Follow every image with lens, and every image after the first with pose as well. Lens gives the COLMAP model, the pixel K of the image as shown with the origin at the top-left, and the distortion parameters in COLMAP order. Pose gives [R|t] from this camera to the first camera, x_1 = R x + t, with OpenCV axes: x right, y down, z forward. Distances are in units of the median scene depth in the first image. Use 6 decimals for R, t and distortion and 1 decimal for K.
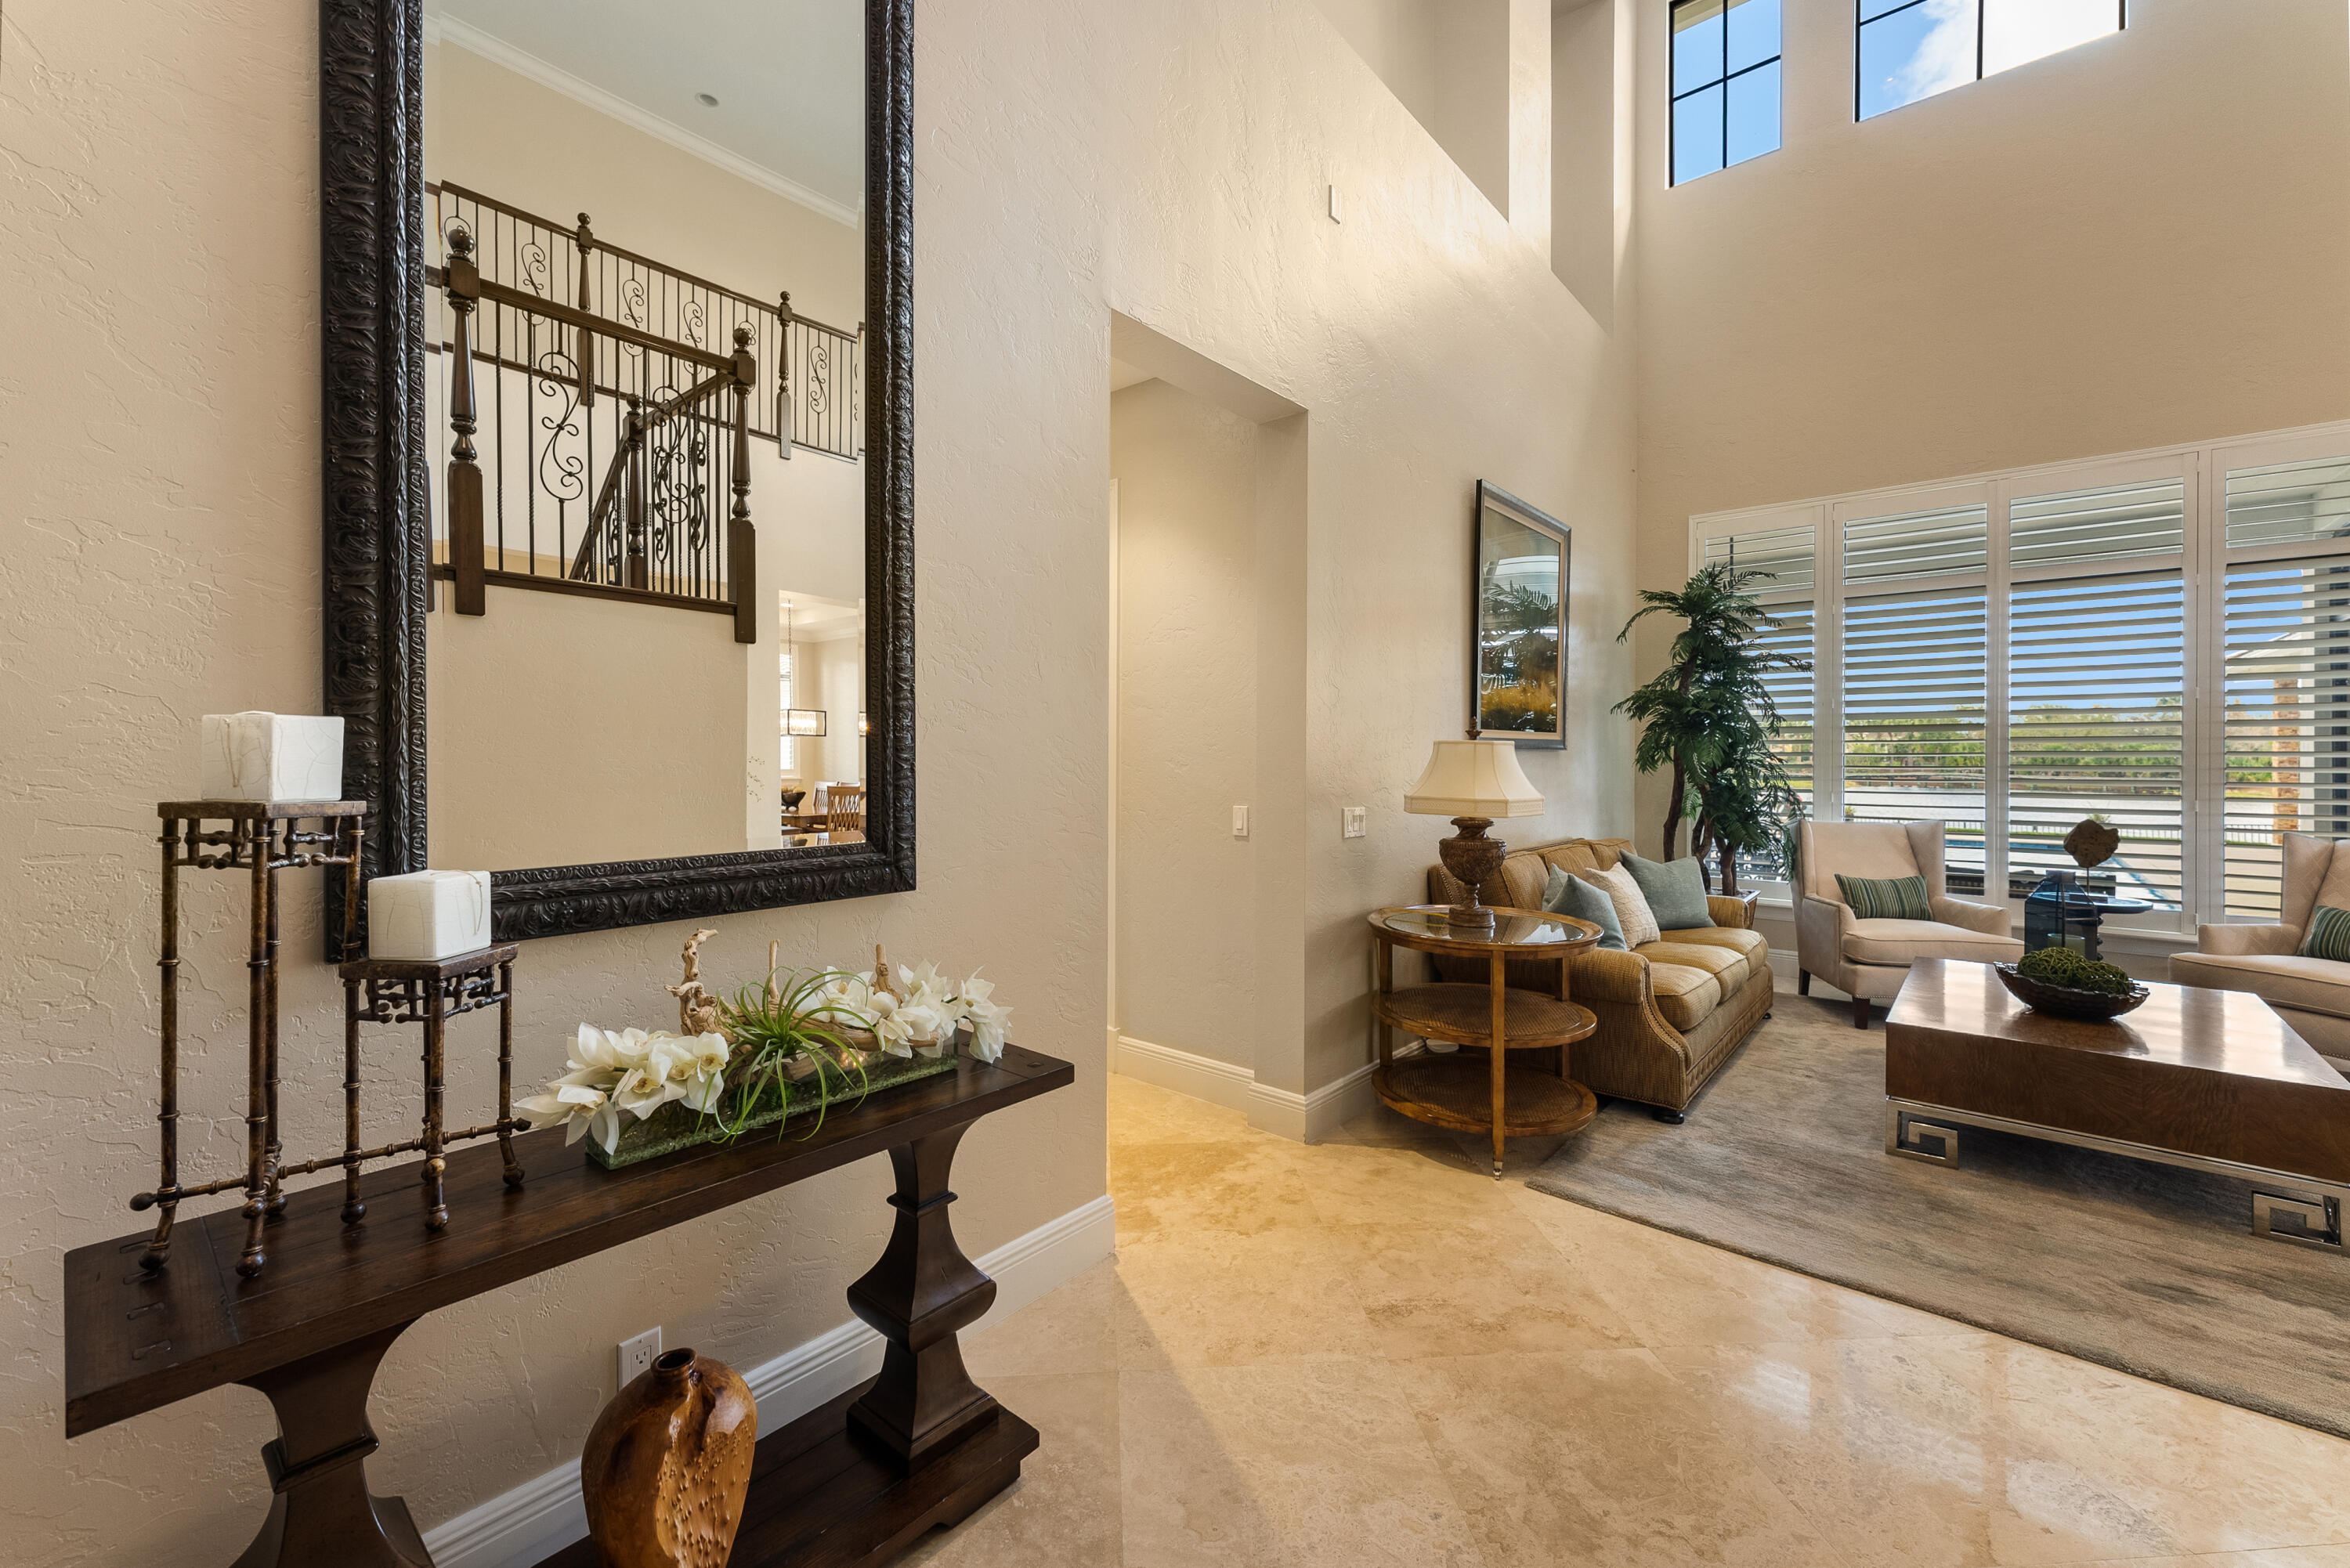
lens RADIAL K [[954.4, 0, 1166.0], [0, 954.4, 766.0], [0, 0, 1]] dist [-0.000003, -0.000965]
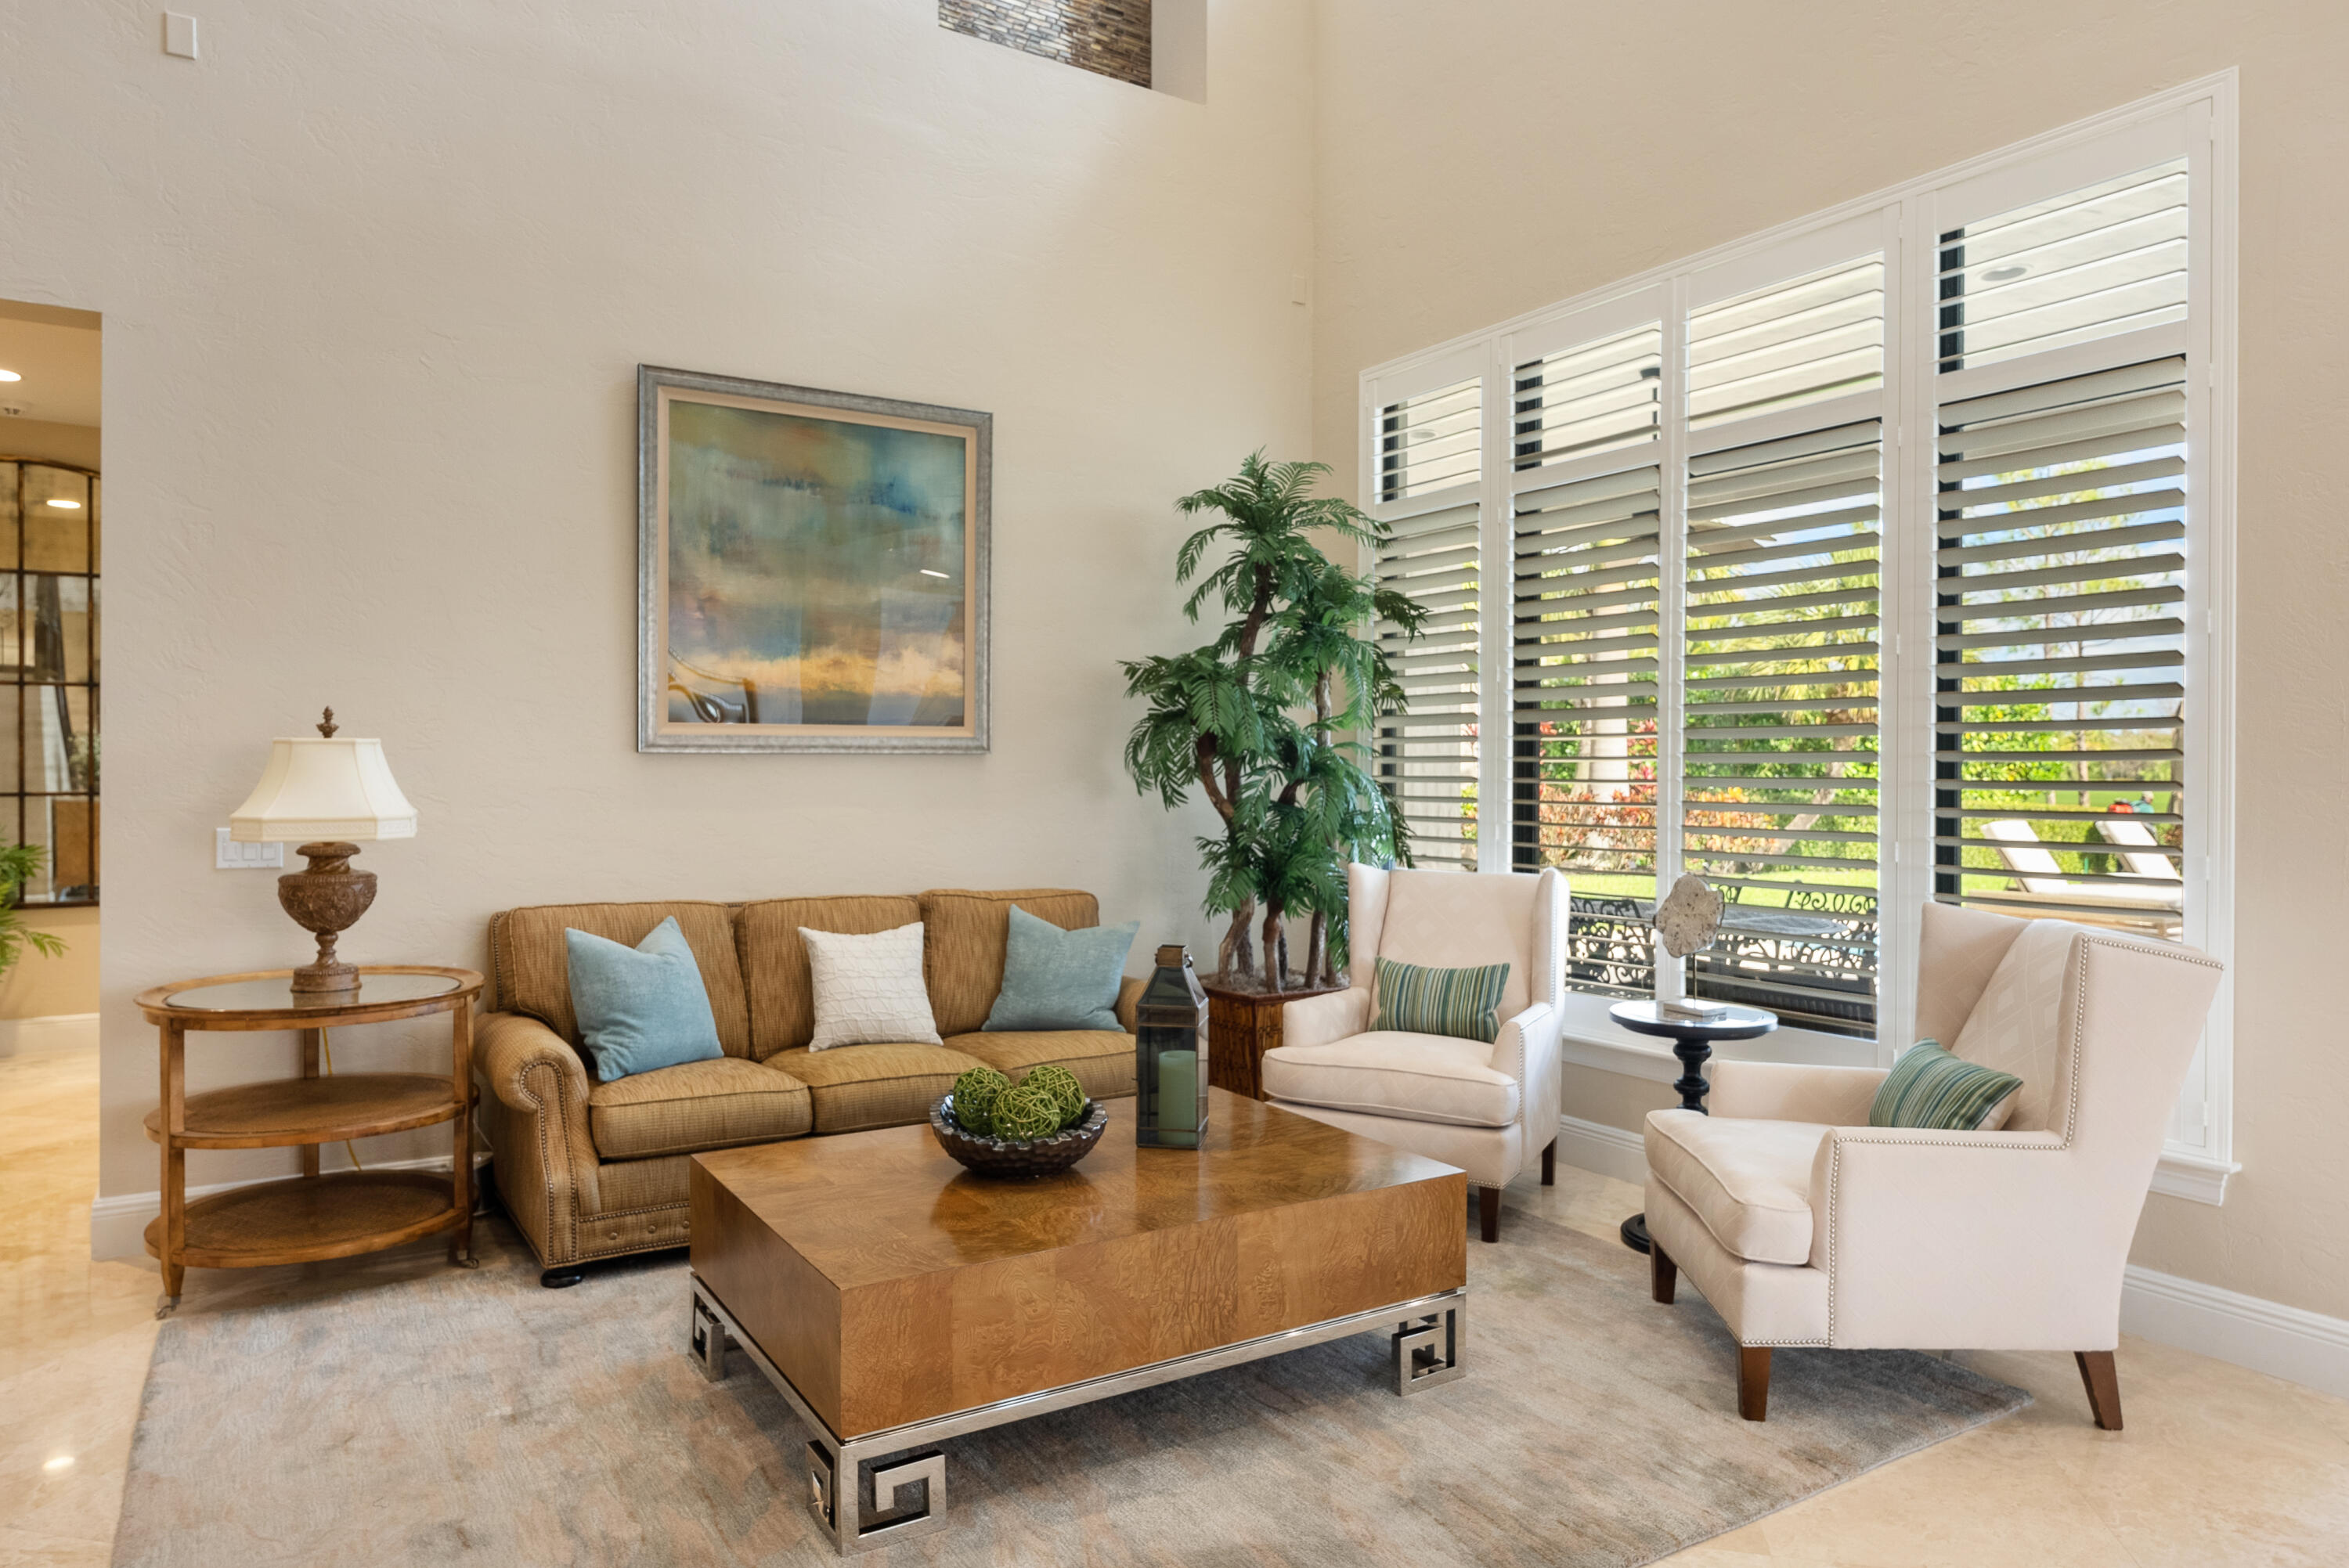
lens RADIAL K [[1491.6, 0, 1158.3], [0, 1491.6, 784.5], [0, 0, 1]] dist [-0.006900, 0.001811]
pose [[0.957401, 0.002543, -0.288751, 1.048546], [-0.003517, 0.999990, -0.002855, 0.009547], [0.288741, 0.003749, 0.957400, 0.076757]]
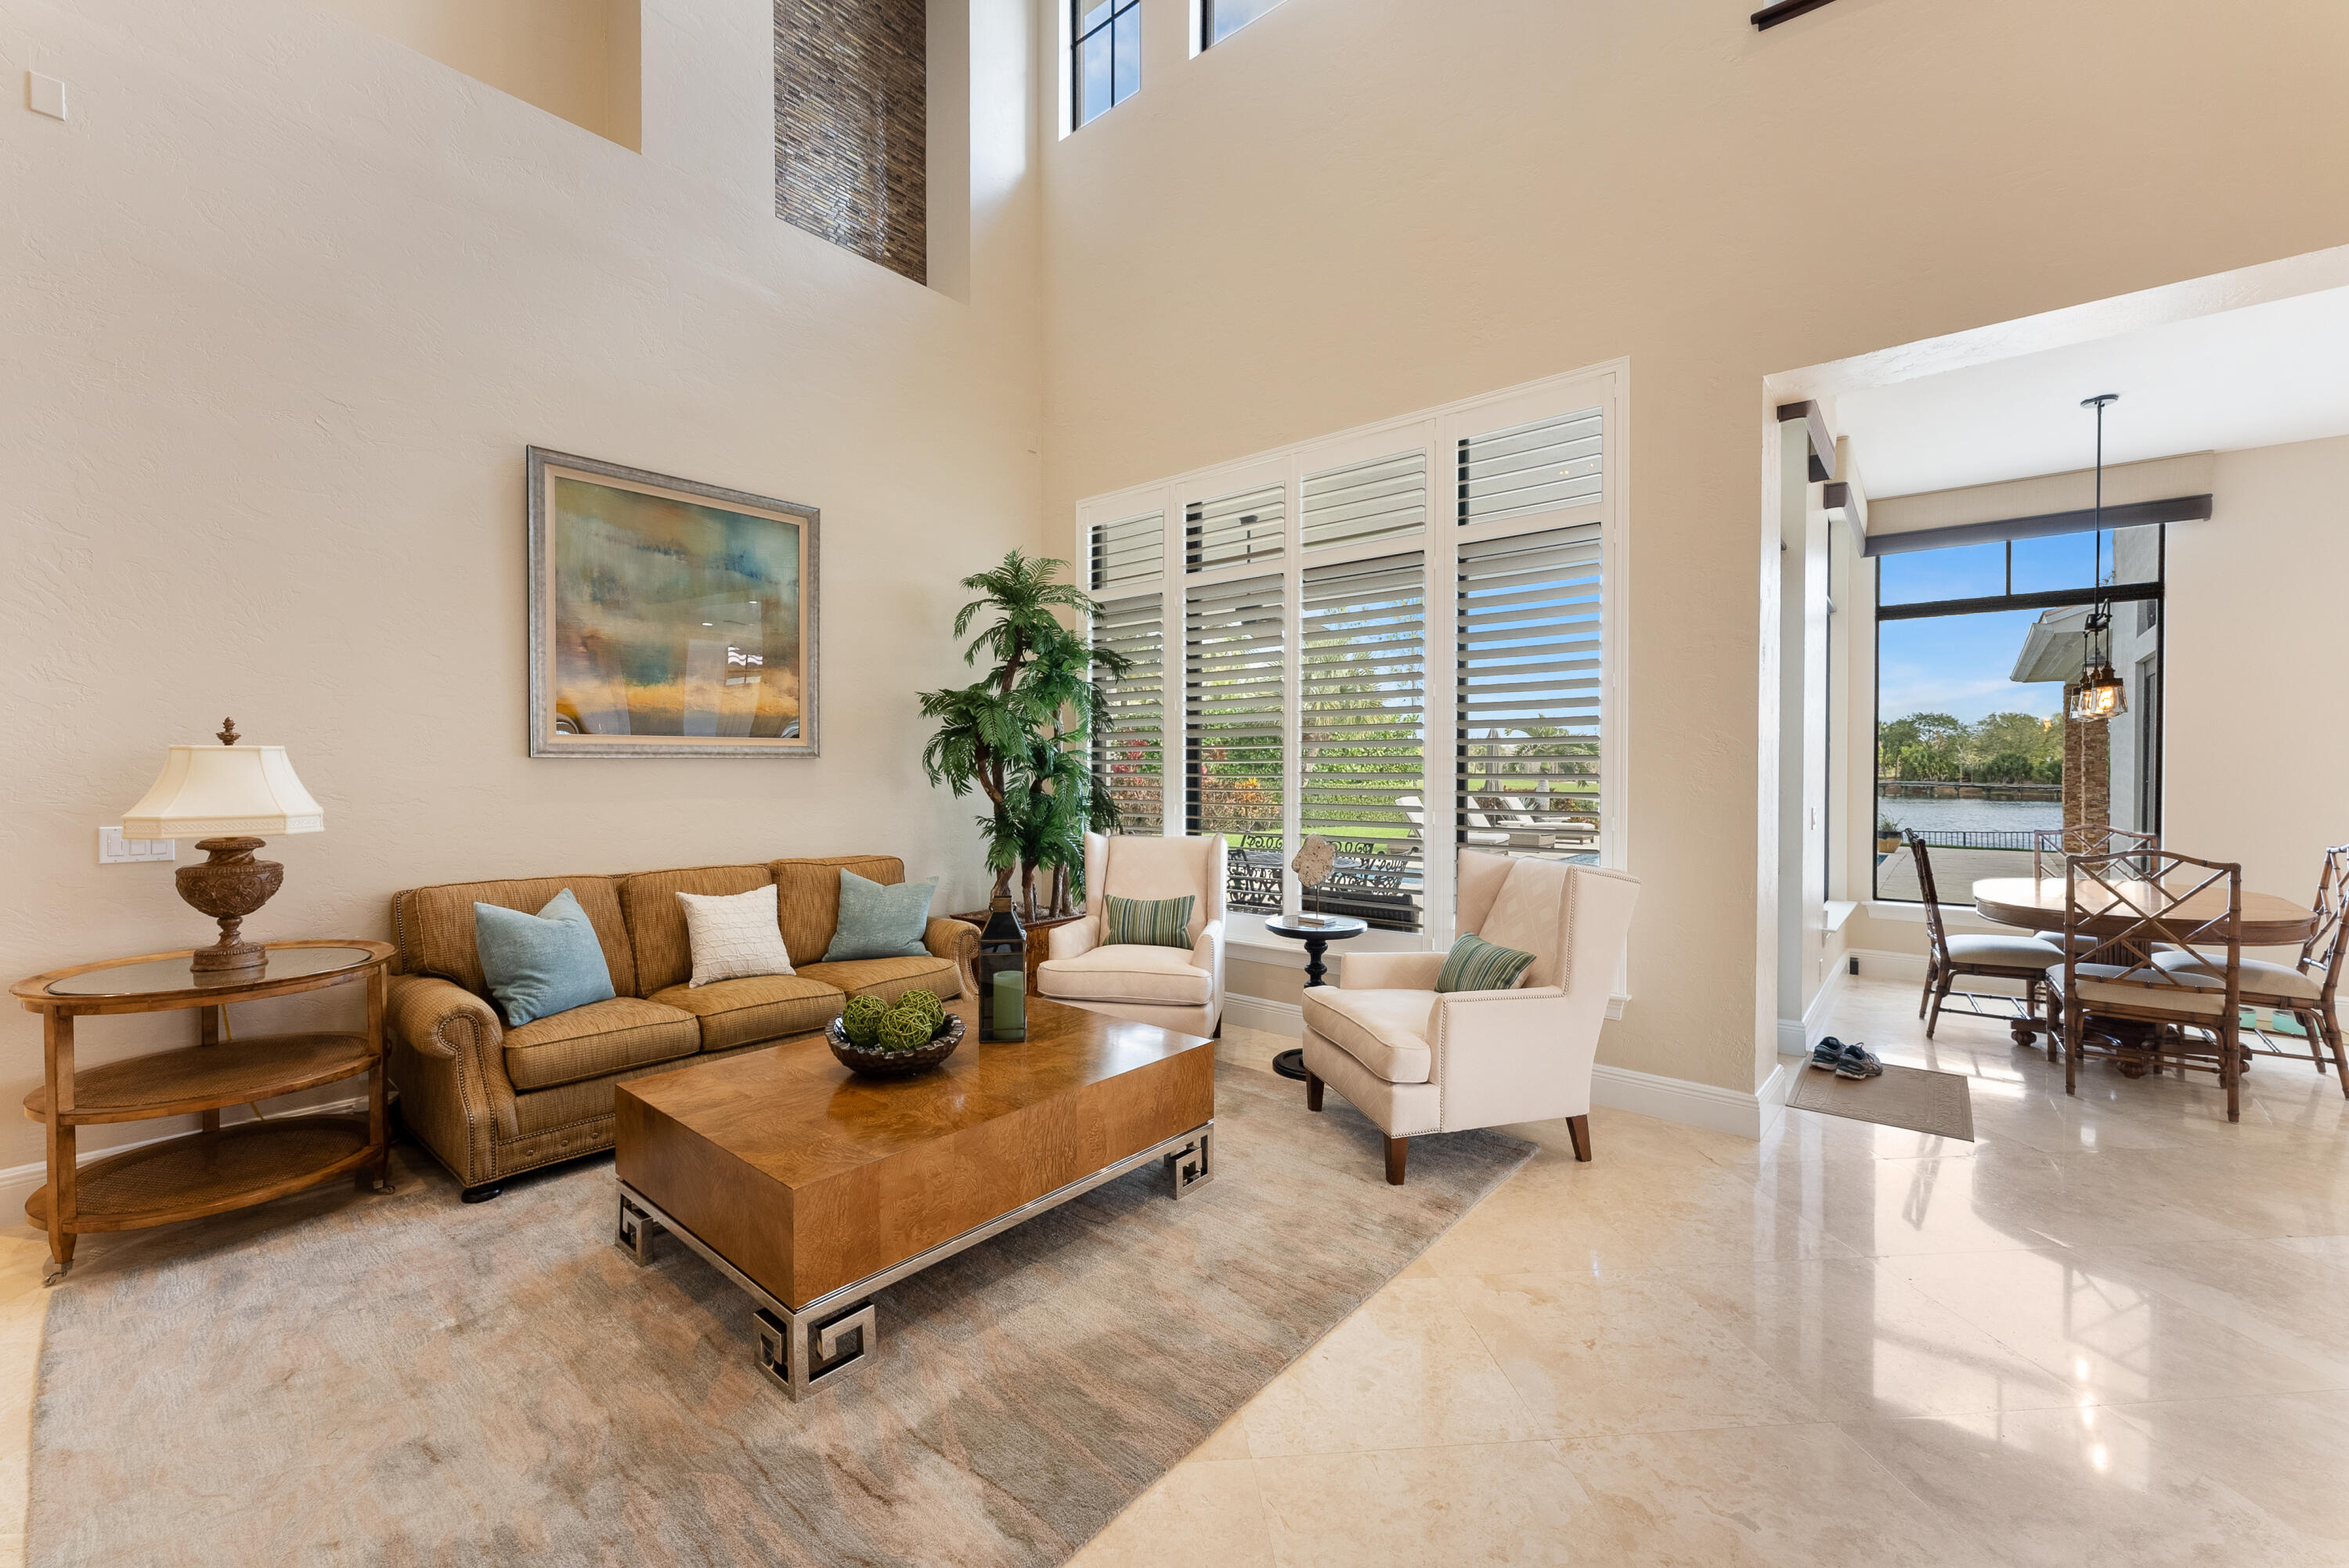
lens RADIAL K [[954.0, 0, 1176.8], [0, 954.0, 782.6], [0, 0, 1]] dist [-0.000003, -0.000965]
pose [[0.999852, -0.004546, 0.016618, 0.940322], [0.004488, 0.999984, 0.003512, 0.006789], [-0.016634, -0.003437, 0.999856, 0.133160]]
